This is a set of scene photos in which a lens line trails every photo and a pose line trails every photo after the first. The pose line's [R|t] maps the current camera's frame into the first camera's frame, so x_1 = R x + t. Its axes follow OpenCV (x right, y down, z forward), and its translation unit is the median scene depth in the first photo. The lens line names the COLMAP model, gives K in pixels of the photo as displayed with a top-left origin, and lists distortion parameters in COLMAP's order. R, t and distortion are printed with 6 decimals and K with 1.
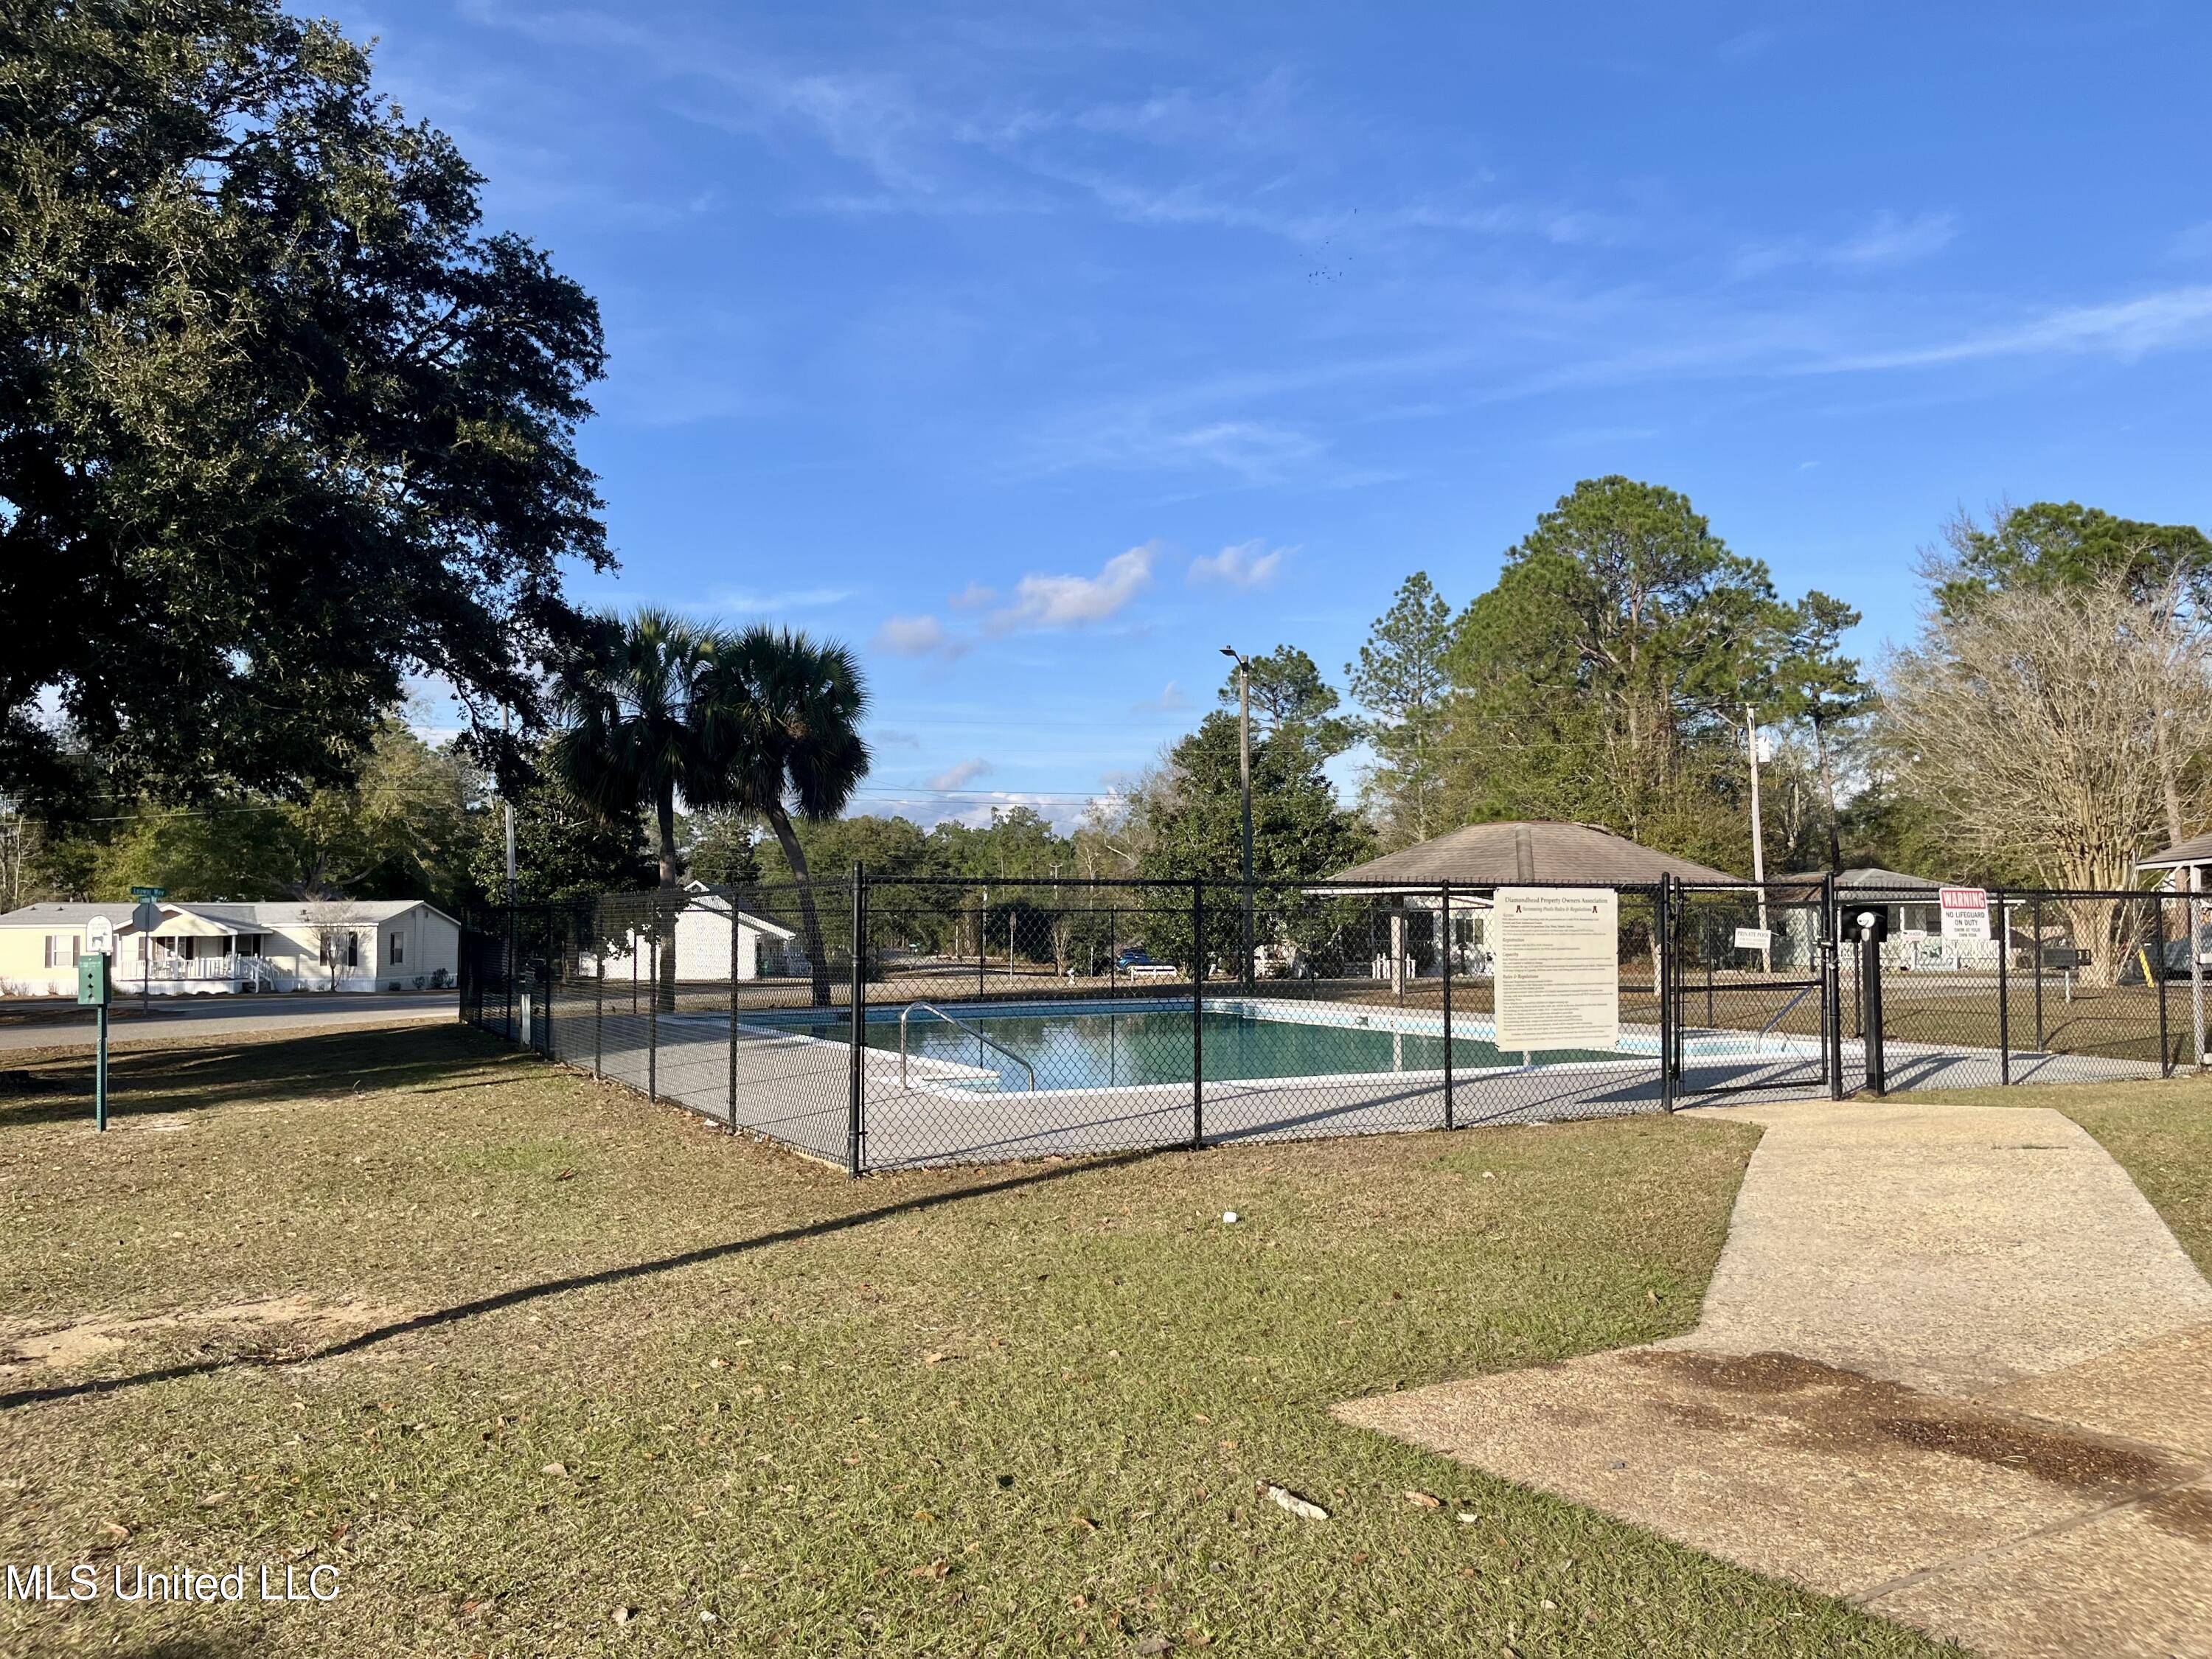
lens RADIAL K [[1635.5, 0, 1106.3], [0, 1635.5, 840.1], [0, 0, 1]] dist [0.042778, -0.007481]
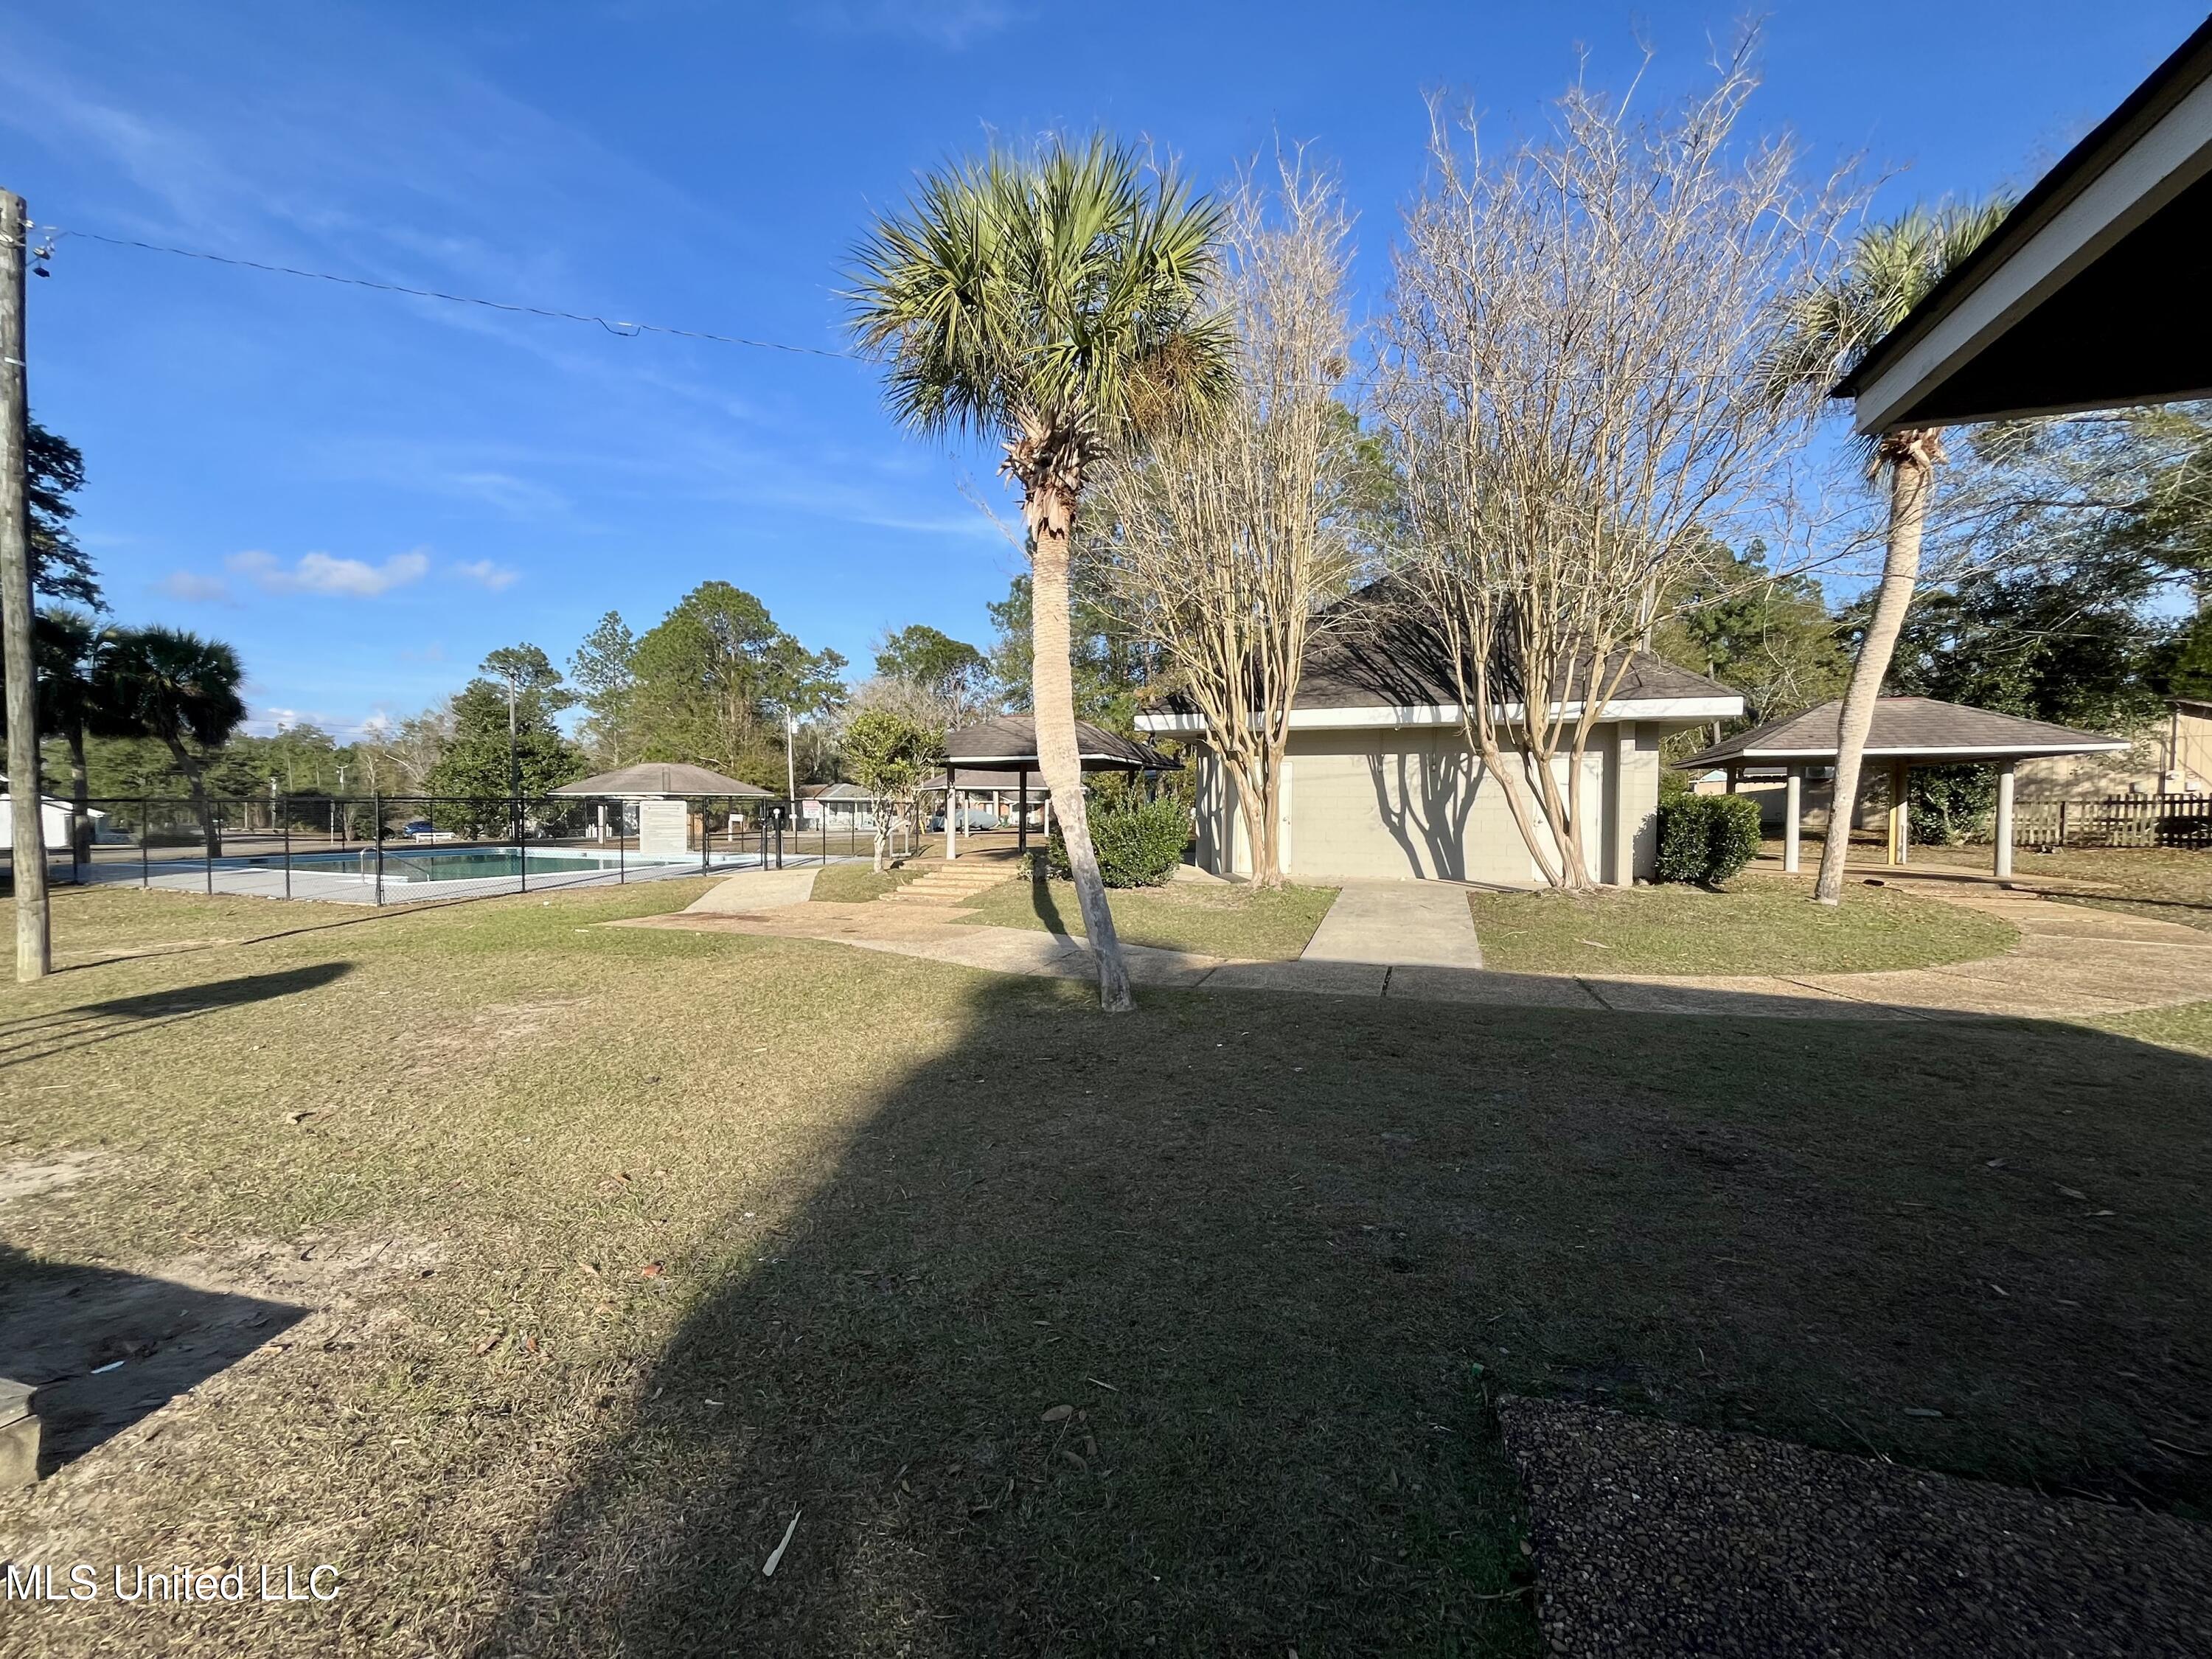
lens RADIAL K [[901.7, 0, 1096.6], [0, 901.7, 839.4], [0, 0, 1]] dist [0.001154, 0.000264]
pose [[0.778643, -0.015428, 0.627278, -0.026677], [-0.038872, 0.996591, 0.072763, -0.010313], [-0.626262, -0.081040, 0.775389, -0.147656]]
